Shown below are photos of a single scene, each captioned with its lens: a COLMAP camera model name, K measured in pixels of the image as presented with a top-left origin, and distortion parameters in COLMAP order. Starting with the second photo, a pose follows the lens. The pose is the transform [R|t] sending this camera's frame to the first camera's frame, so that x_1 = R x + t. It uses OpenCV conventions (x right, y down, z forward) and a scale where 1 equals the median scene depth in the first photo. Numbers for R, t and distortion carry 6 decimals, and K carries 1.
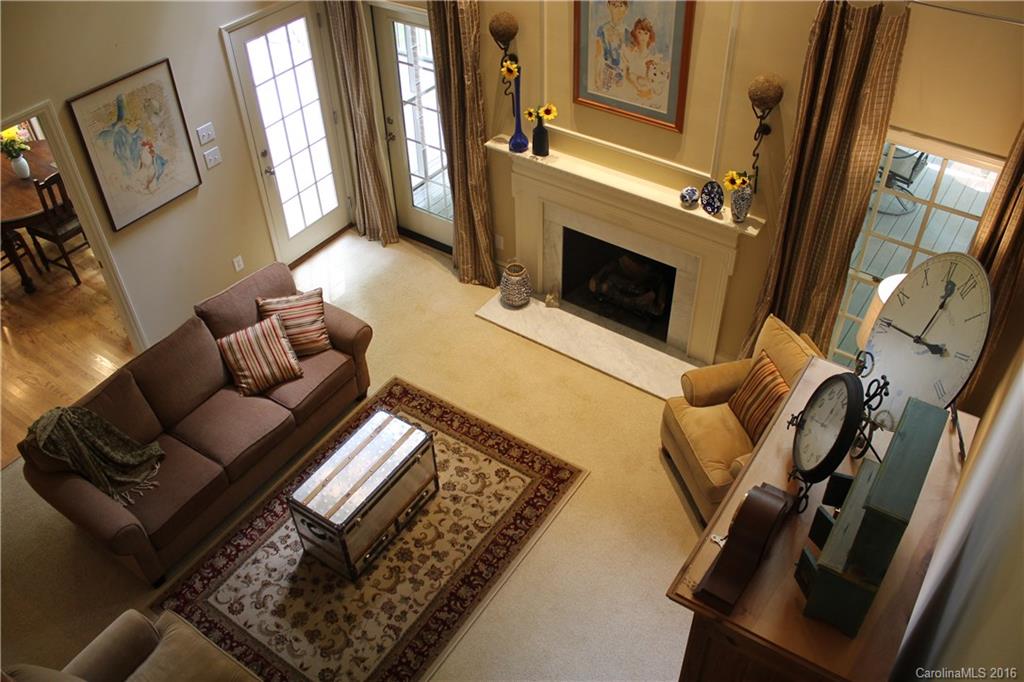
lens RADIAL K [[854.2, 0, 512.0], [0, 854.2, 341.0], [0, 0, 1]] dist [-0.112425, 0.010027]
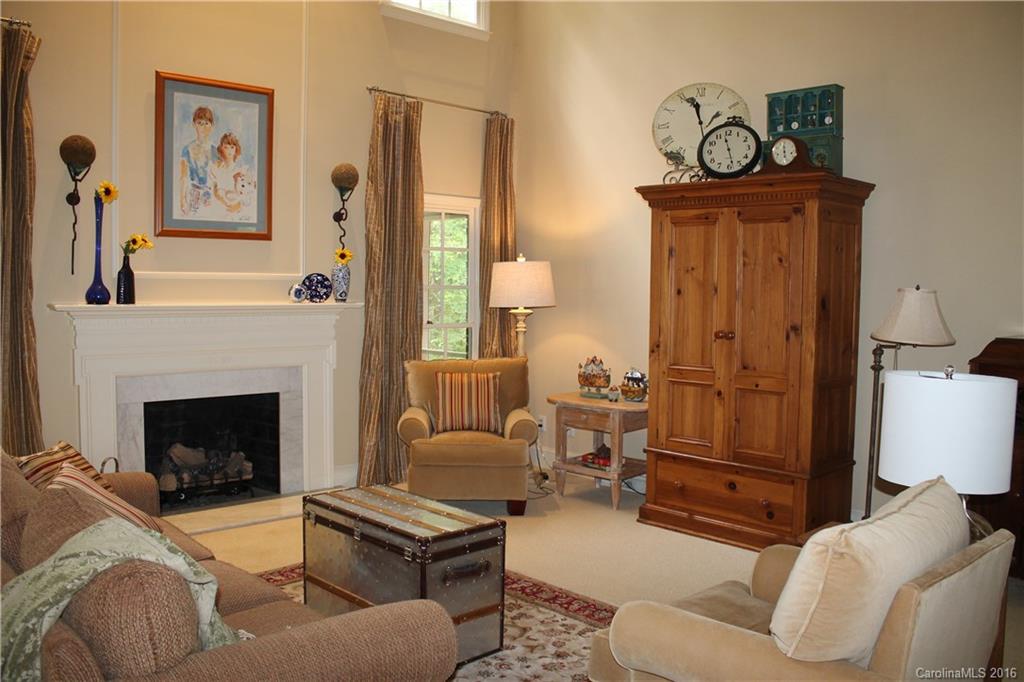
lens RADIAL K [[854.2, 0, 512.0], [0, 854.2, 341.0], [0, 0, 1]] dist [-0.112425, 0.010027]
pose [[0.202134, -0.040595, 0.978516, -0.809608], [0.637523, 0.763914, -0.100003, 0.158299], [-0.743442, 0.644040, 0.180293, 0.672394]]
